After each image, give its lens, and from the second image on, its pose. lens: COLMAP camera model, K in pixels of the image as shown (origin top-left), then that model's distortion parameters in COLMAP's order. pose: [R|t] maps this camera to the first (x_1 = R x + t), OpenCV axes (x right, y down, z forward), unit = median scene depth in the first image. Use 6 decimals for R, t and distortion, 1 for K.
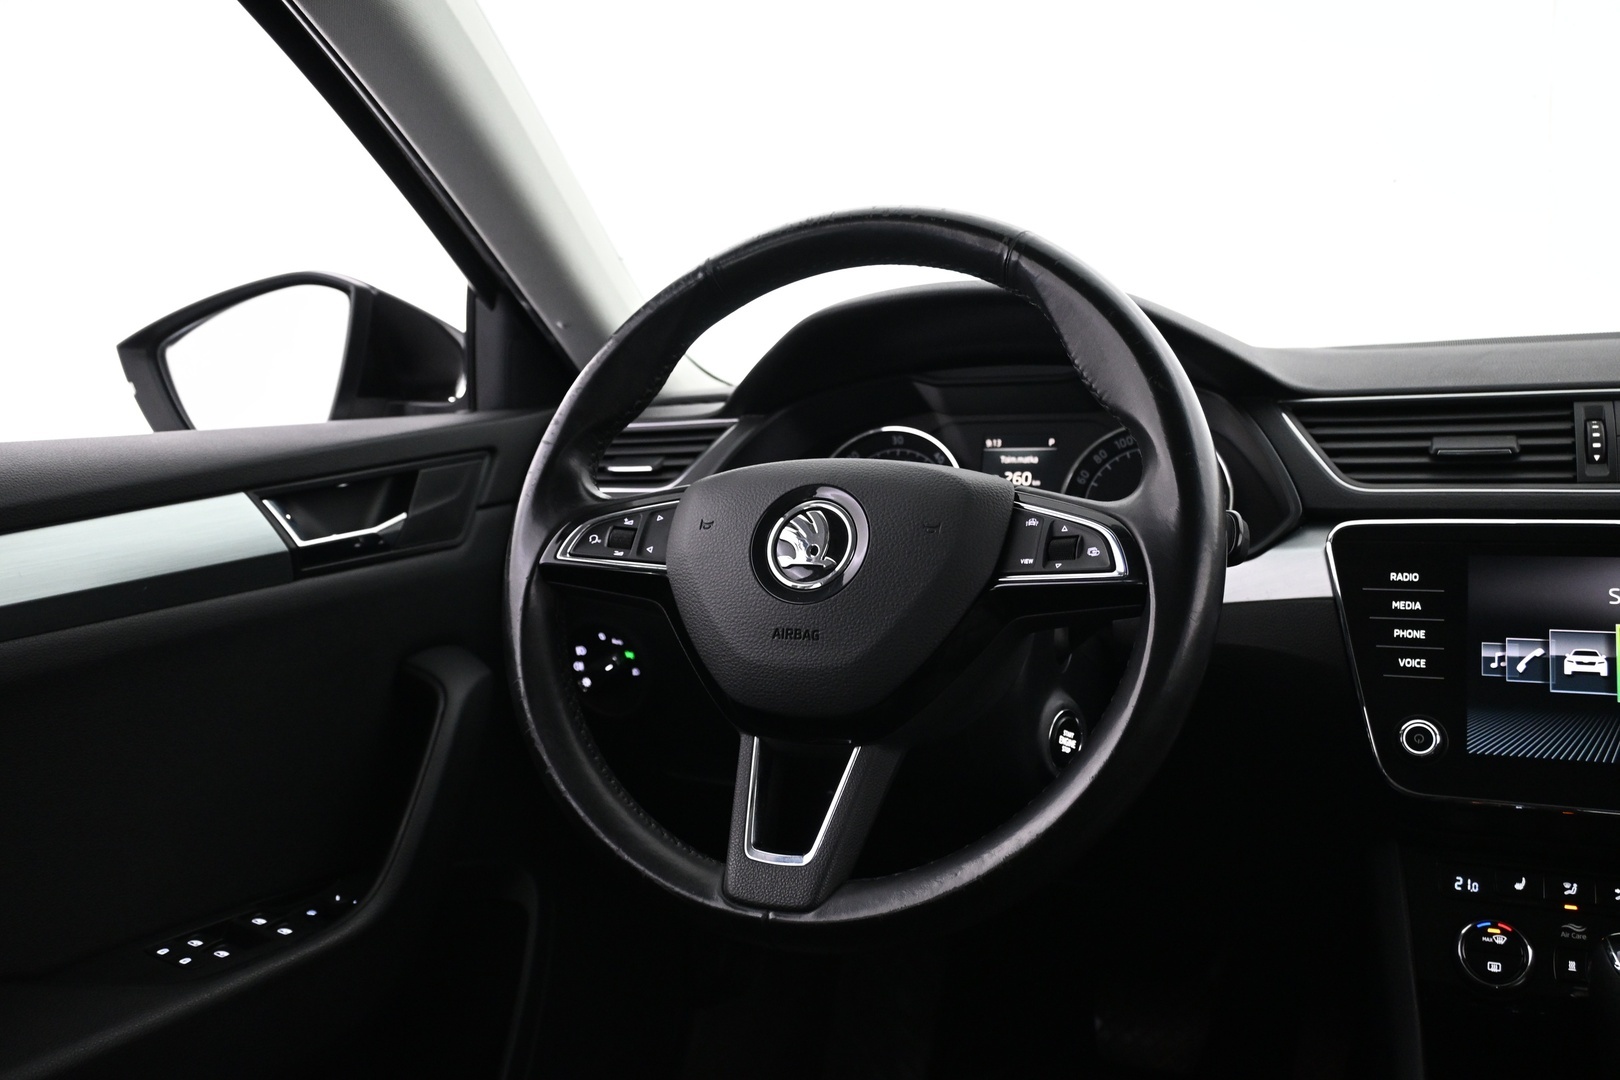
lens RADIAL K [[1383.4, 0, 809.5], [0, 1383.4, 531.6], [0, 0, 1]] dist [0.003076, -0.010992]
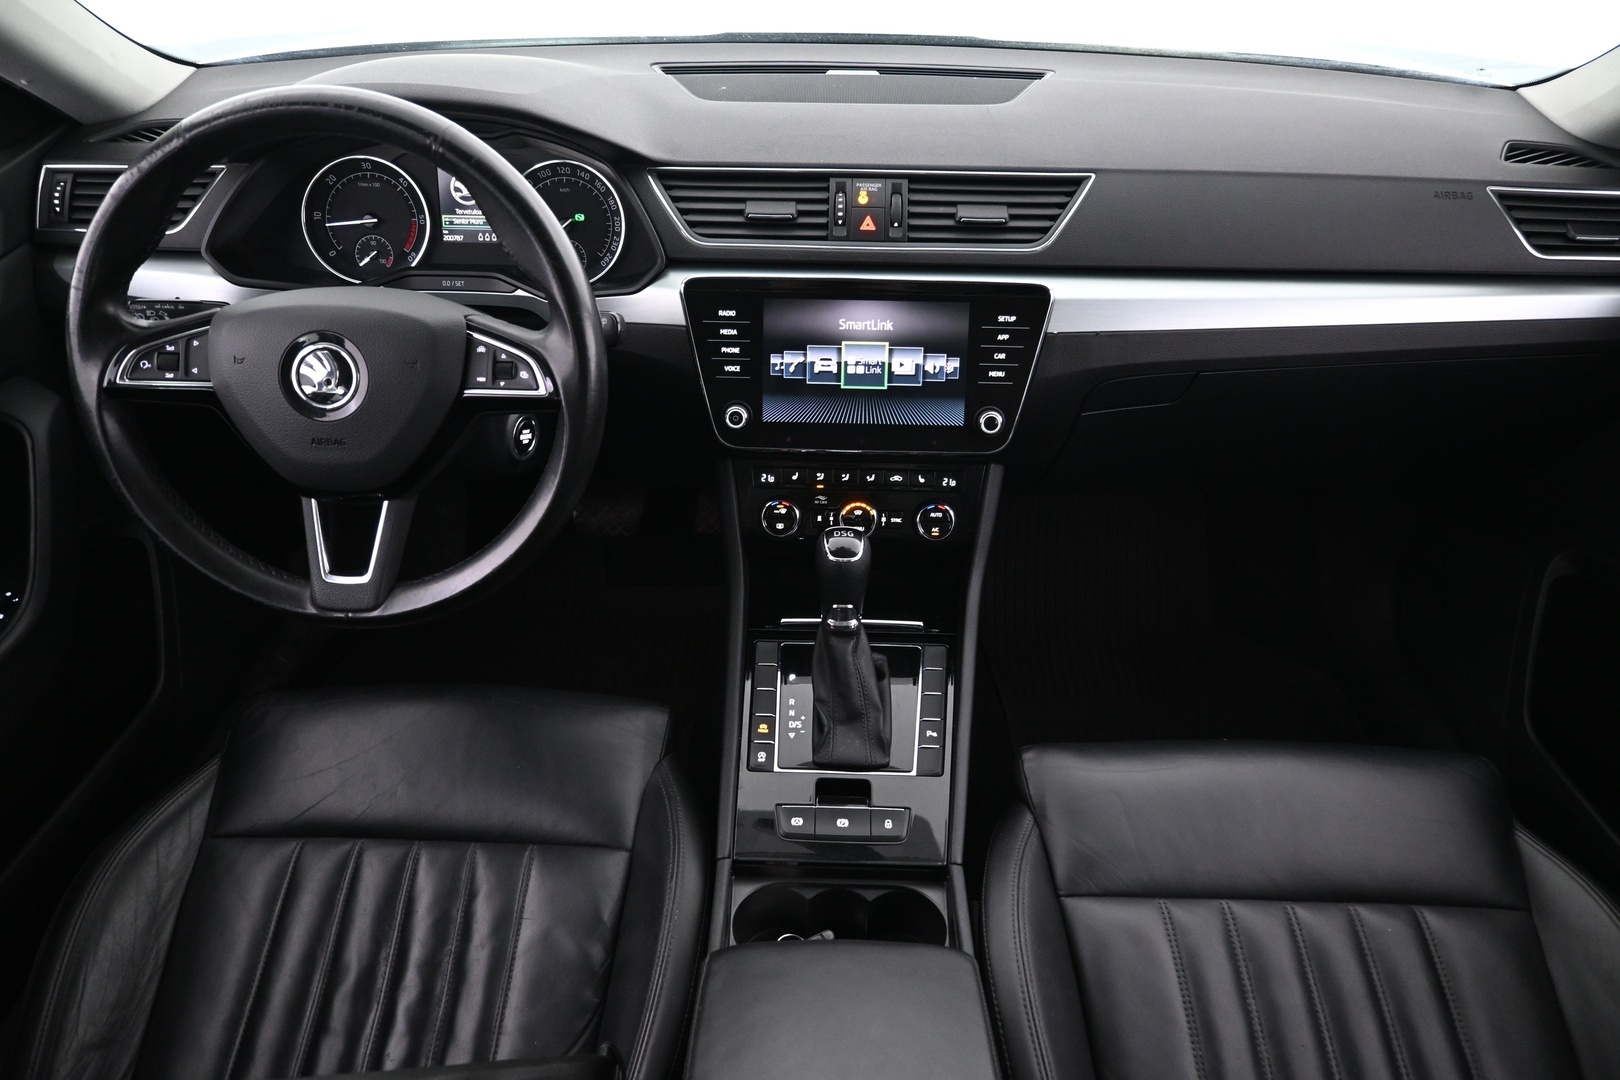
lens RADIAL K [[1107.3, 0, 810.8], [0, 1107.3, 539.7], [0, 0, 1]] dist [0.001724, 0.002351]
pose [[0.919020, -0.191481, 0.344582, 0.031938], [-0.002079, 0.871741, 0.489963, -0.367664], [-0.394205, -0.451003, 0.800749, -0.172485]]
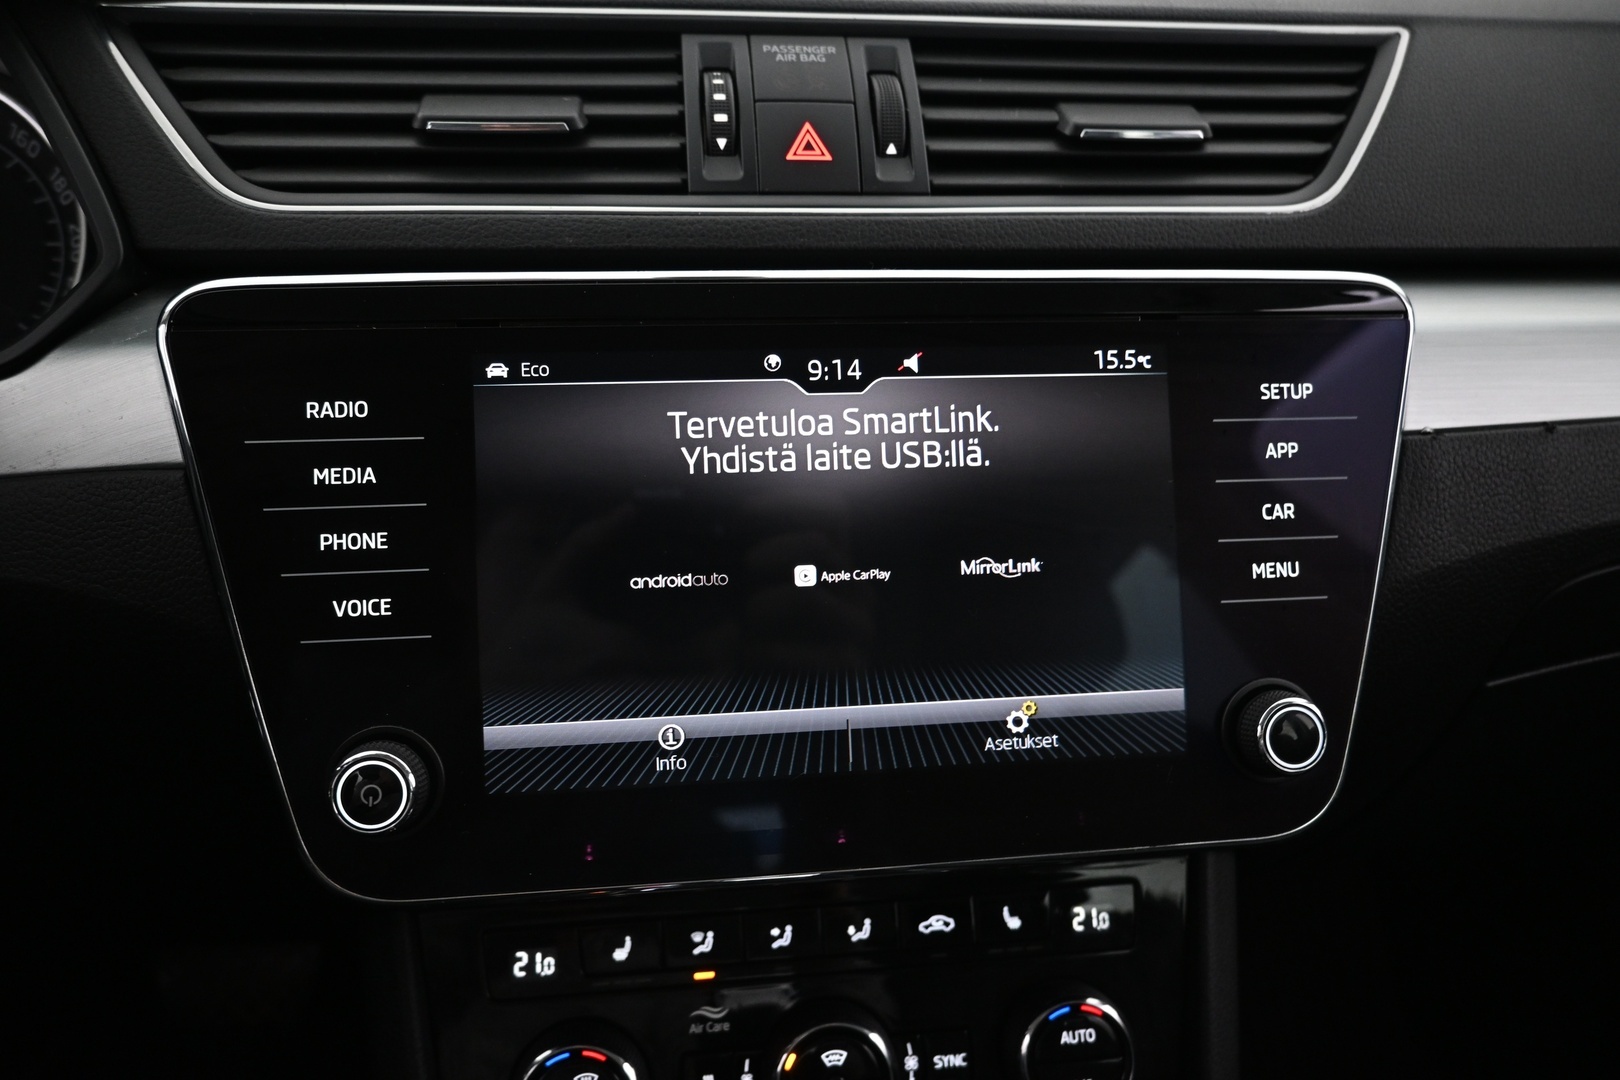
lens RADIAL K [[1107.3, 0, 811.7], [0, 1107.3, 534.2], [0, 0, 1]] dist [0.001724, 0.002351]
pose [[0.847437, -0.137437, 0.512797, 0.377441], [0.014552, 0.971560, 0.236345, -0.009724], [-0.530696, -0.192826, 0.825336, 0.632950]]
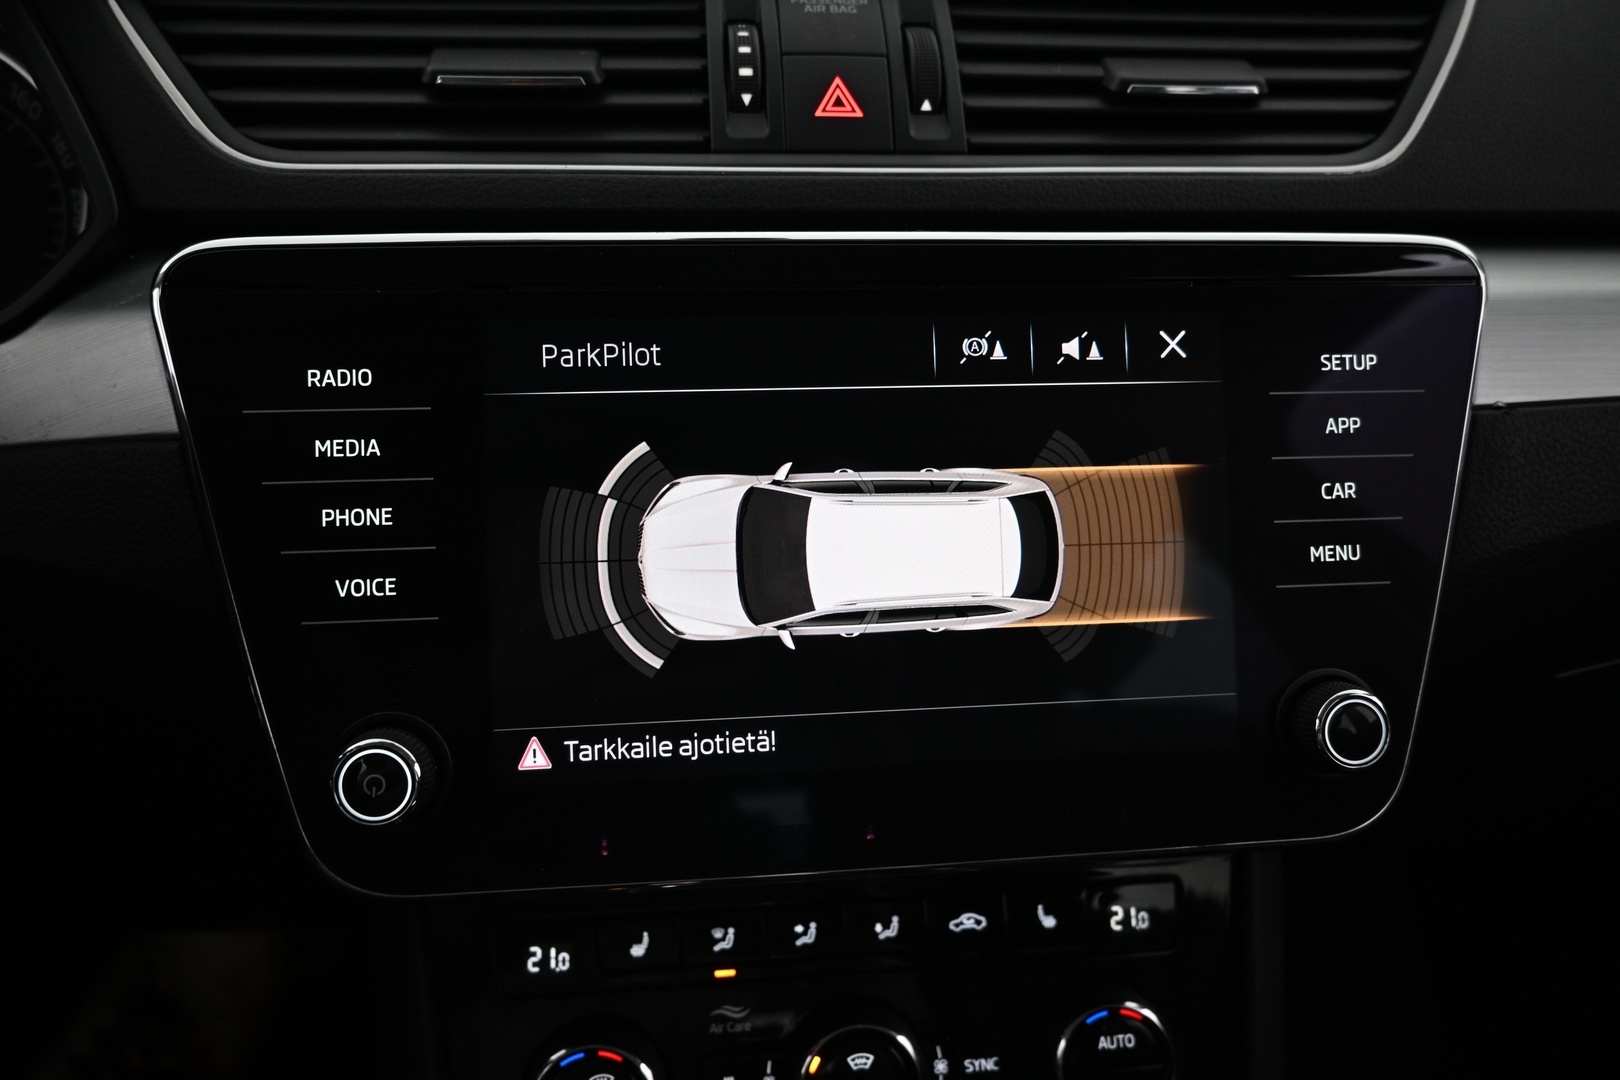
lens RADIAL K [[1107.3, 0, 813.4], [0, 1107.3, 532.8], [0, 0, 1]] dist [0.001724, 0.002351]
pose [[0.857424, -0.139721, 0.495280, 0.386339], [0.014237, 0.968508, 0.248574, -0.002752], [-0.514414, -0.206082, 0.832411, 0.651390]]
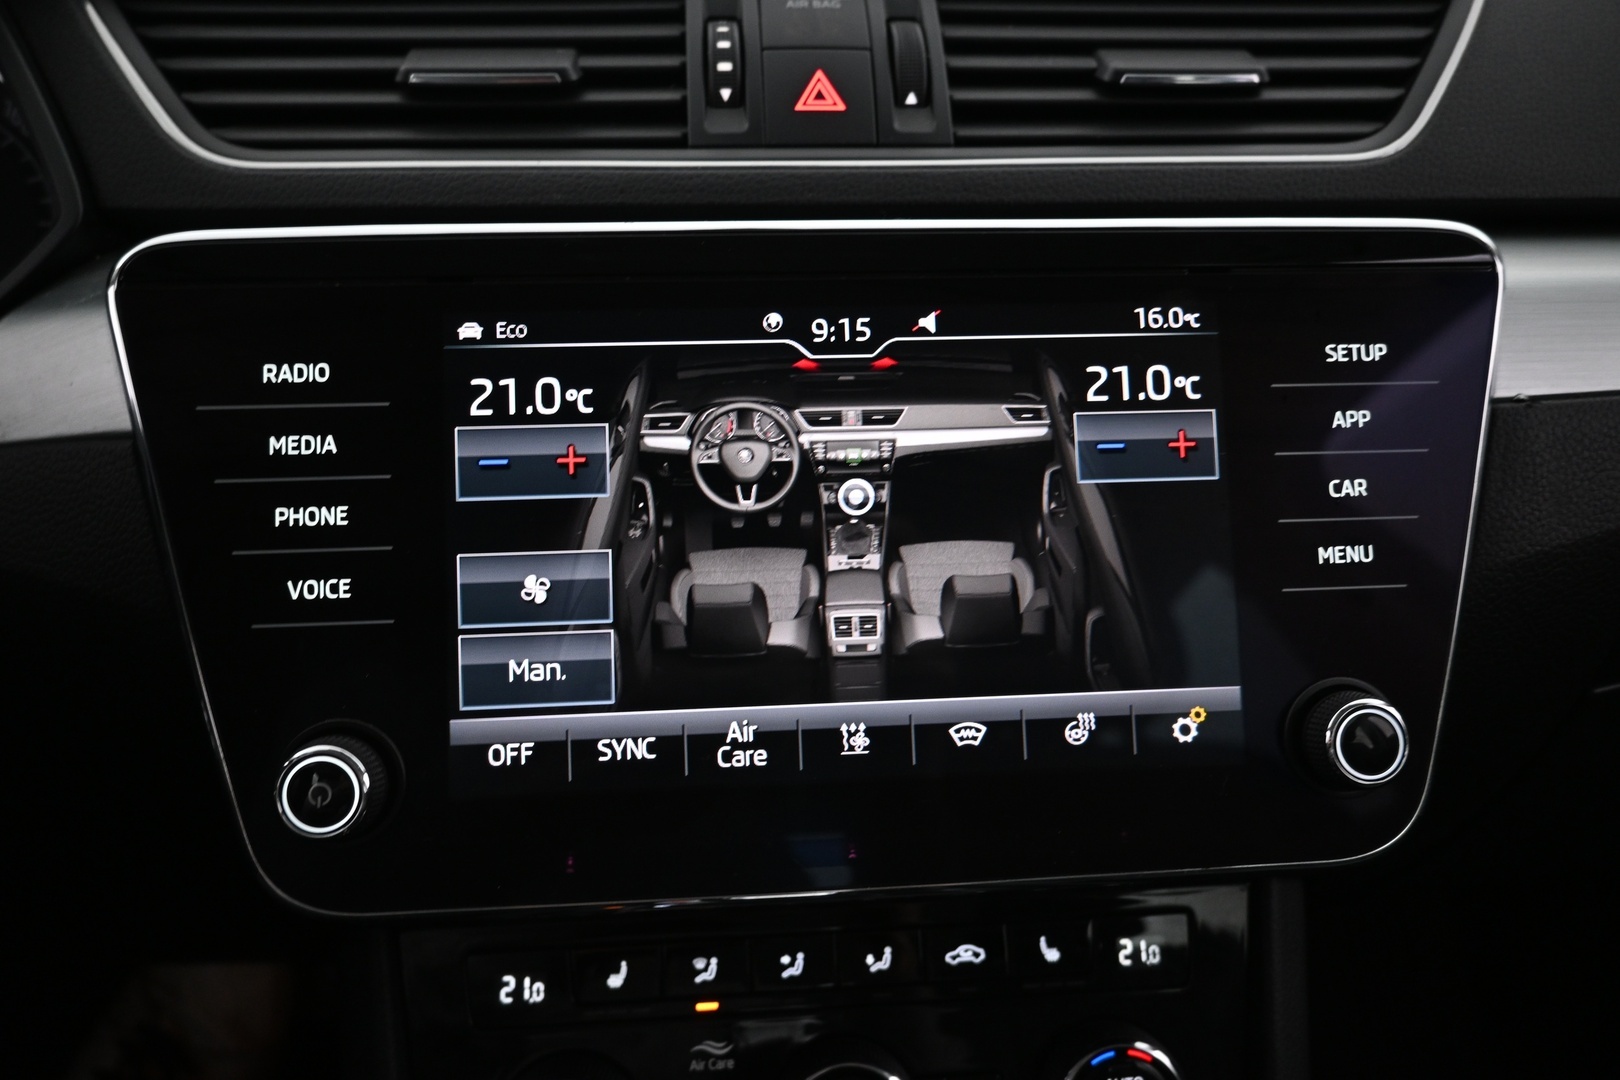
lens RADIAL K [[1107.3, 0, 812.9], [0, 1107.3, 532.3], [0, 0, 1]] dist [0.001724, 0.002351]
pose [[0.873271, -0.123037, 0.471445, 0.409433], [0.025145, 0.977682, 0.208578, 0.014814], [-0.486586, -0.170290, 0.856875, 0.653373]]
